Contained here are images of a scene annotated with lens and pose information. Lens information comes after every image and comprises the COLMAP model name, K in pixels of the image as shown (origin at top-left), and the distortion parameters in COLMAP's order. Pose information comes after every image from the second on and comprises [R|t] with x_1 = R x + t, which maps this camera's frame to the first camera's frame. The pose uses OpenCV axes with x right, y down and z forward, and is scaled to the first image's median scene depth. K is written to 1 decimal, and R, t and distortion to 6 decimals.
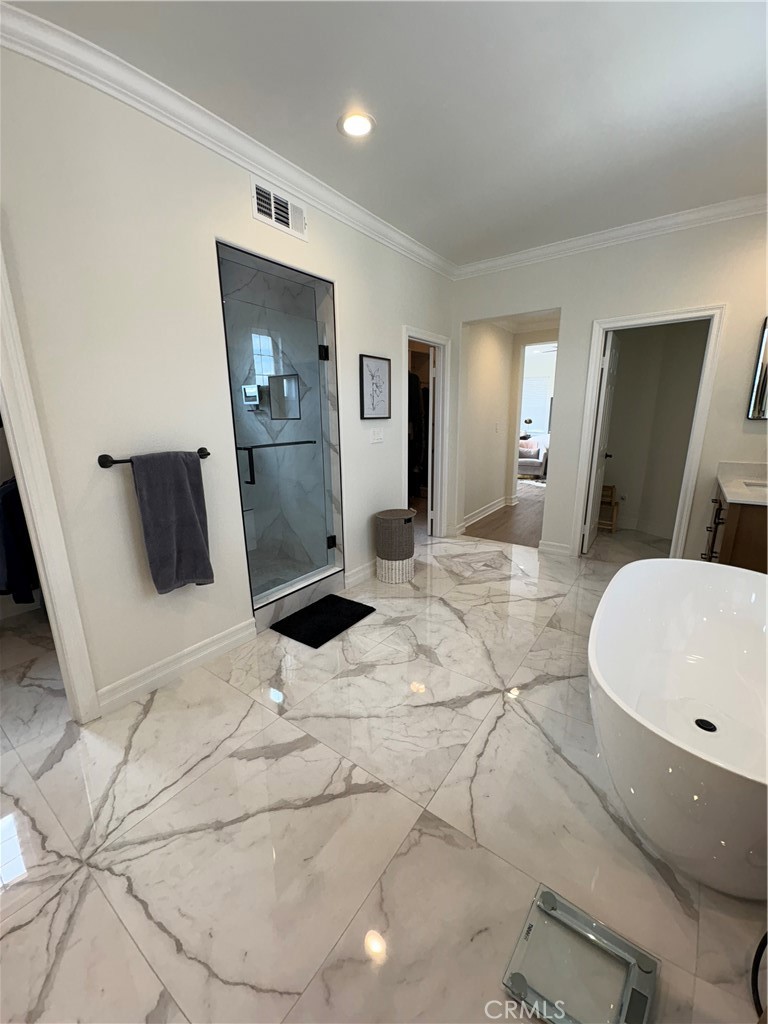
lens RADIAL K [[406.5, 0, 385.0], [0, 406.5, 512.4], [0, 0, 1]] dist [-0.003881, 0.000452]
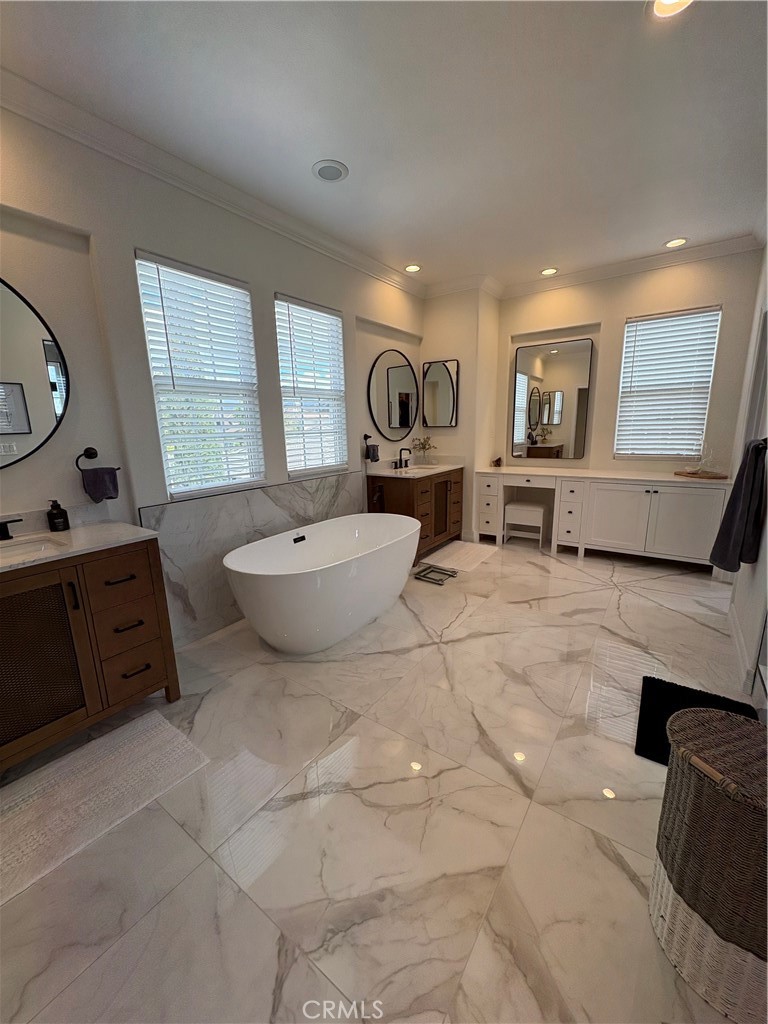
lens RADIAL K [[406.5, 0, 383.0], [0, 406.5, 513.1], [0, 0, 1]] dist [-0.003881, 0.000452]
pose [[-0.999264, 0.038347, 0.000918, 0.397158], [0.034788, 0.895924, 0.442843, -0.408949], [0.016159, 0.442549, -0.896599, 1.707241]]
